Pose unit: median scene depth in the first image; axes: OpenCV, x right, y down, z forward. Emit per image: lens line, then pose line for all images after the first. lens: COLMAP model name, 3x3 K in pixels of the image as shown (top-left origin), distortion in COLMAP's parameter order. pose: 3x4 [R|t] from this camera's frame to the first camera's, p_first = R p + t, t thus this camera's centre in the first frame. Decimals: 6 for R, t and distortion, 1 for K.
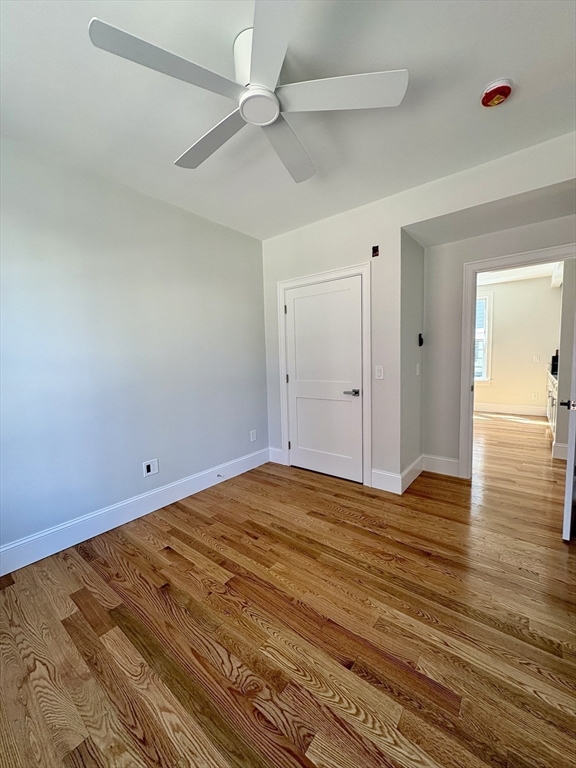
lens RADIAL K [[306.6, 0, 288.0], [0, 306.6, 384.0], [0, 0, 1]] dist [0.002542, 0.000217]
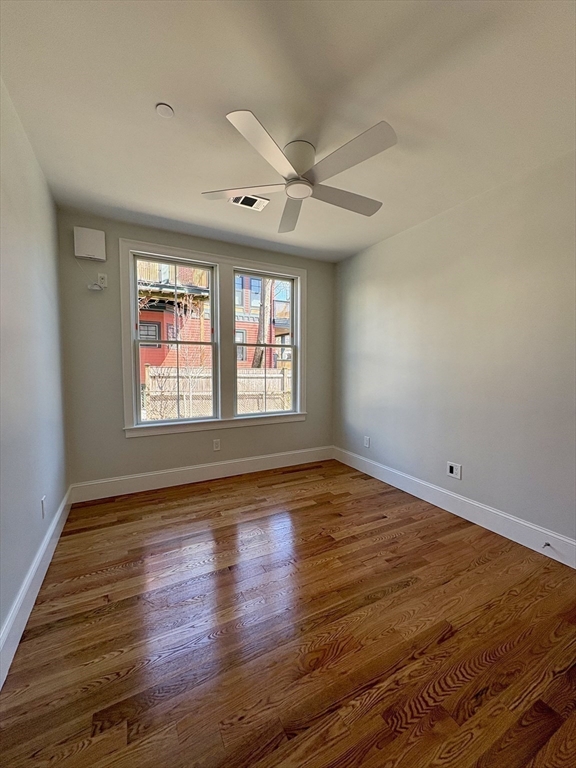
lens RADIAL K [[306.6, 0, 288.0], [0, 306.6, 384.0], [0, 0, 1]] dist [0.002542, 0.000217]
pose [[-0.400370, 0.087220, -0.912193, 0.811719], [-0.074746, 0.989034, 0.127373, -0.121114], [0.913300, 0.119179, -0.389461, 1.015484]]
